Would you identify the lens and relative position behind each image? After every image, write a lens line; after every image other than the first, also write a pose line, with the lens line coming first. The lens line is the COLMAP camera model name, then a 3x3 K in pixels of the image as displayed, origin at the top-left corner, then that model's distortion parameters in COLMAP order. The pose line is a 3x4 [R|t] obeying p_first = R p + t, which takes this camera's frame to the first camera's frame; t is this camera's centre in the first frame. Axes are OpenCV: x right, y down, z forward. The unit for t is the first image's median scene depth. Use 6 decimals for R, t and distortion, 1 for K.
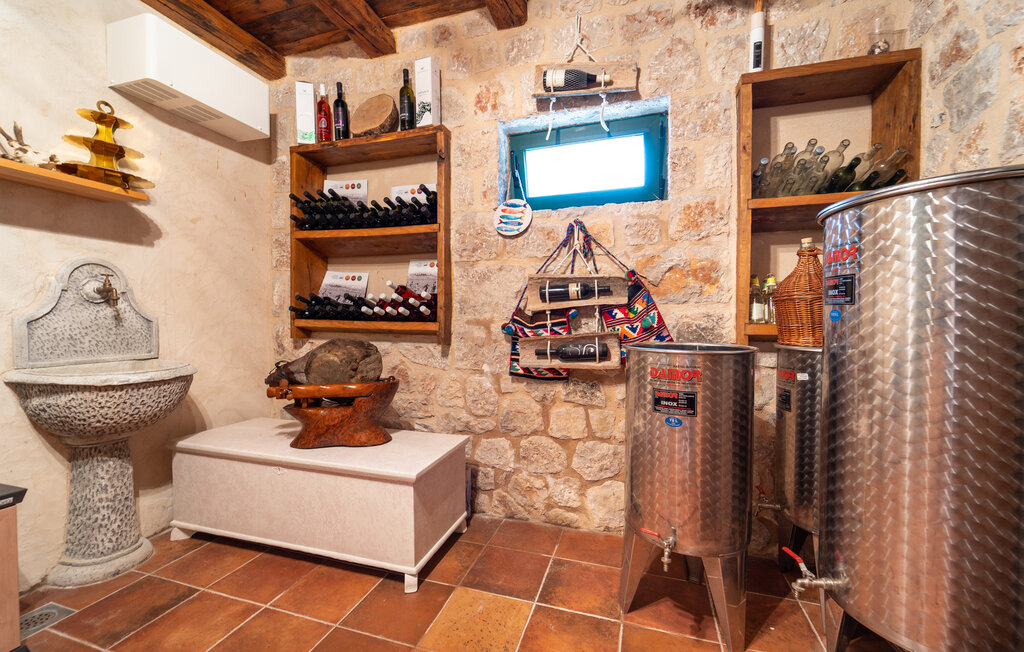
lens RADIAL K [[419.2, 0, 509.6], [0, 419.2, 331.2], [0, 0, 1]] dist [0.007816, -0.000187]
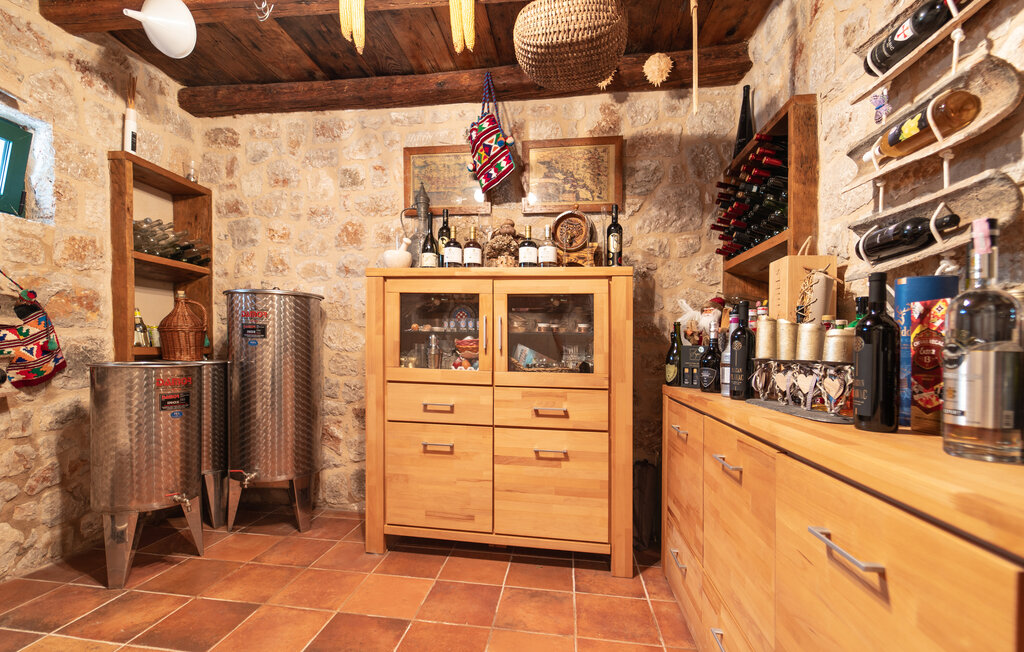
lens RADIAL K [[419.2, 0, 505.4], [0, 419.2, 351.1], [0, 0, 1]] dist [0.007816, -0.000187]
pose [[-0.178248, -0.009136, 0.983943, -0.856492], [0.014316, 0.999827, 0.011877, -0.002114], [-0.983882, 0.016203, -0.178086, 0.101132]]
